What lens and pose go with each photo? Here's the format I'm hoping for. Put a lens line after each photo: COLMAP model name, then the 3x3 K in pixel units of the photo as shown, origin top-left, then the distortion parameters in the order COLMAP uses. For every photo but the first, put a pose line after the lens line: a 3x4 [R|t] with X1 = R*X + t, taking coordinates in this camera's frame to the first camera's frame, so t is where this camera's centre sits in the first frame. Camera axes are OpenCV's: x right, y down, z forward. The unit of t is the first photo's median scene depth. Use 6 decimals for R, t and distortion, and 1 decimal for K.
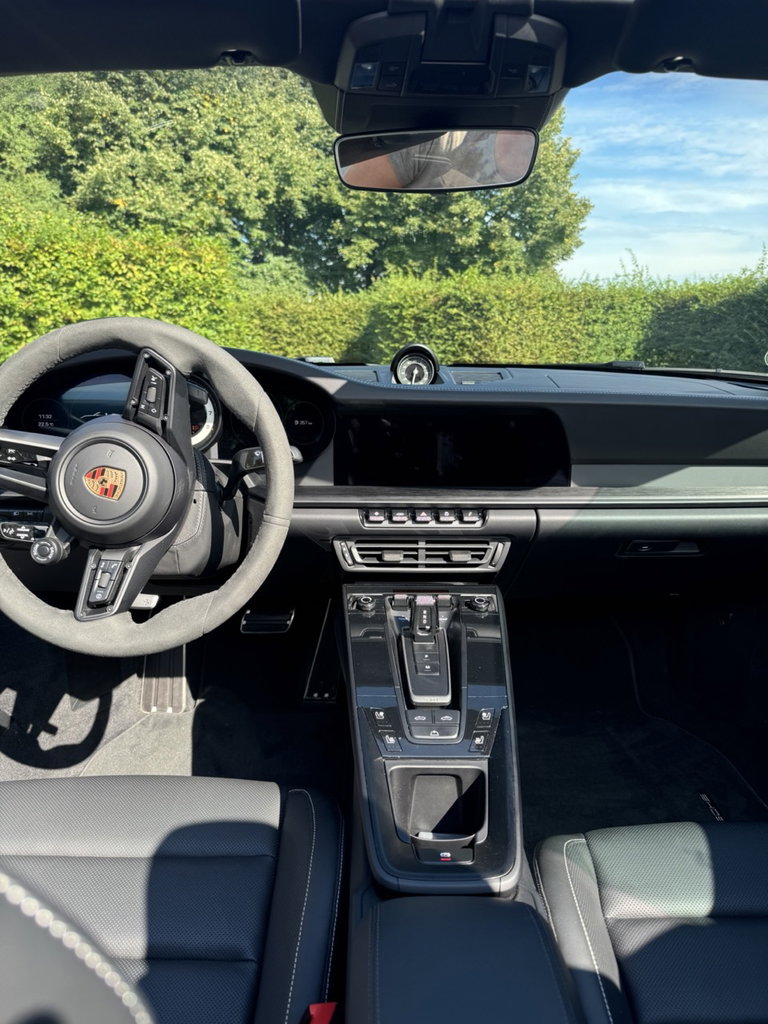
lens RADIAL K [[729.0, 0, 389.7], [0, 729.0, 519.4], [0, 0, 1]] dist [0.006190, -0.018517]
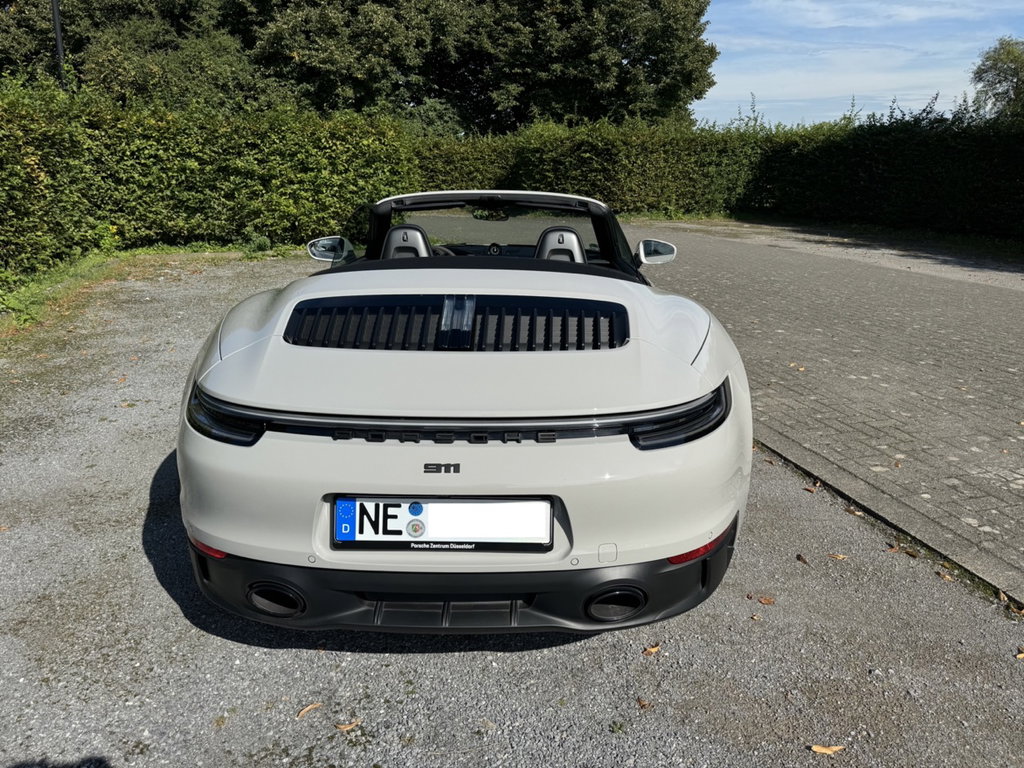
lens RADIAL K [[729.0, 0, 508.2], [0, 729.0, 385.2], [0, 0, 1]] dist [0.006190, -0.018517]
pose [[0.998981, 0.007270, -0.044540, 0.017083], [-0.004941, 0.998626, 0.052171, 0.018364], [0.044858, -0.051898, 0.997644, -0.172052]]
